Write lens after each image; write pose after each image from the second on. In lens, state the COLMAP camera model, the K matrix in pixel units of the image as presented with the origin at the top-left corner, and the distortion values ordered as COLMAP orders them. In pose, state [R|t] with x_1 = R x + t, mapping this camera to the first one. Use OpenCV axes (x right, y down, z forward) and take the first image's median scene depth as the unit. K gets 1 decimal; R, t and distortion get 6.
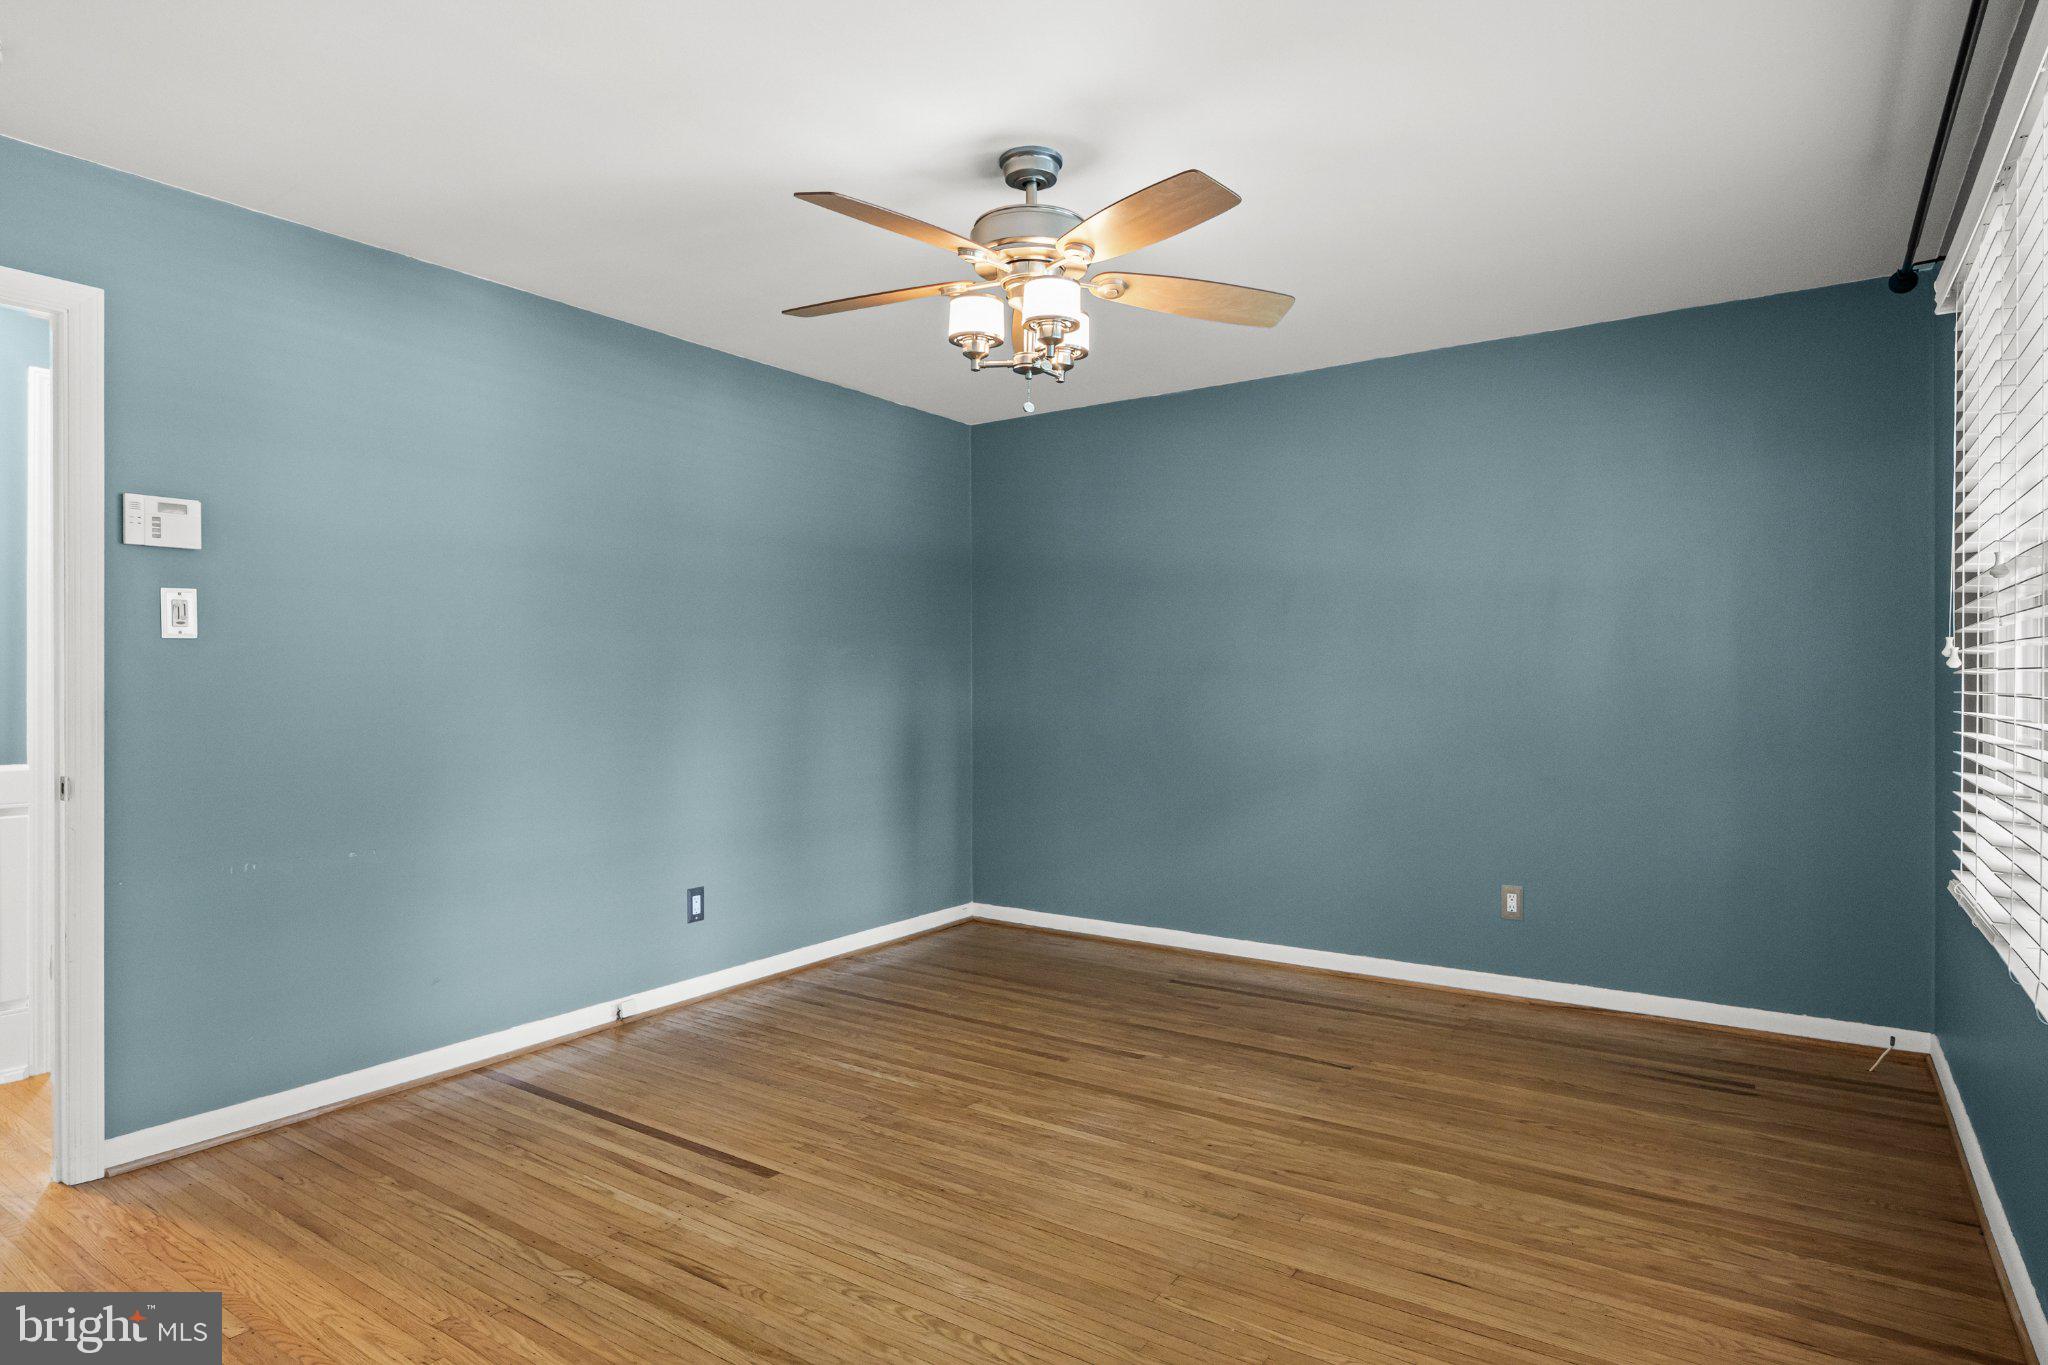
lens RADIAL K [[1140.6, 0, 1020.3], [0, 1140.6, 679.6], [0, 0, 1]] dist [0.003843, 0.000018]
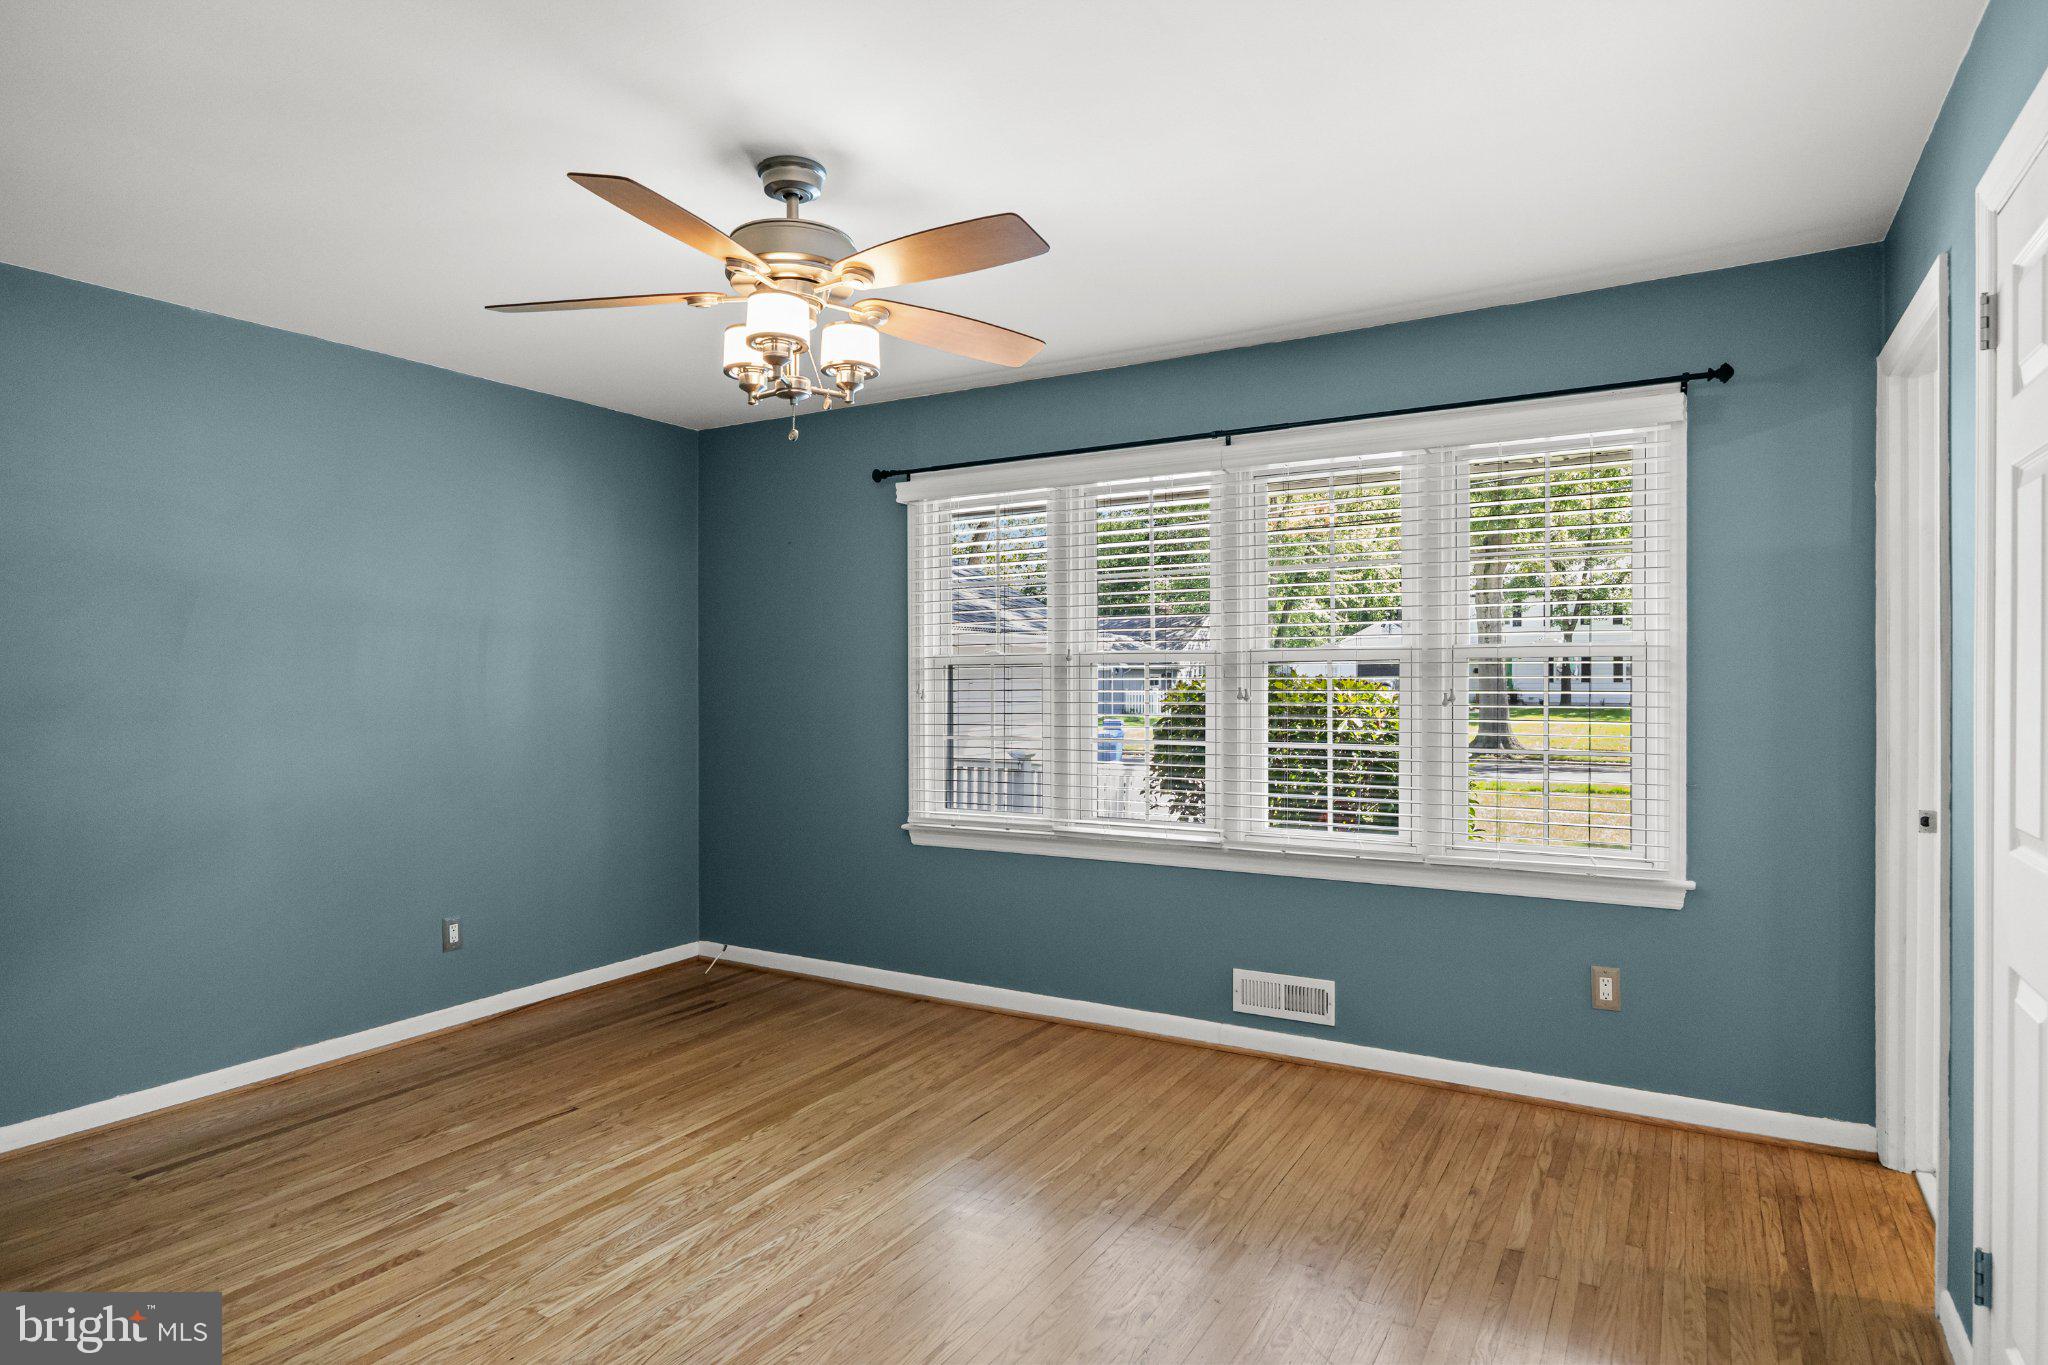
lens RADIAL K [[1140.6, 0, 1015.1], [0, 1140.6, 683.0], [0, 0, 1]] dist [0.003843, 0.000018]
pose [[-0.077481, 0.003781, 0.996987, -0.729273], [0.003784, 0.999987, -0.003498, -0.024096], [-0.996987, 0.003501, -0.077494, 0.693572]]
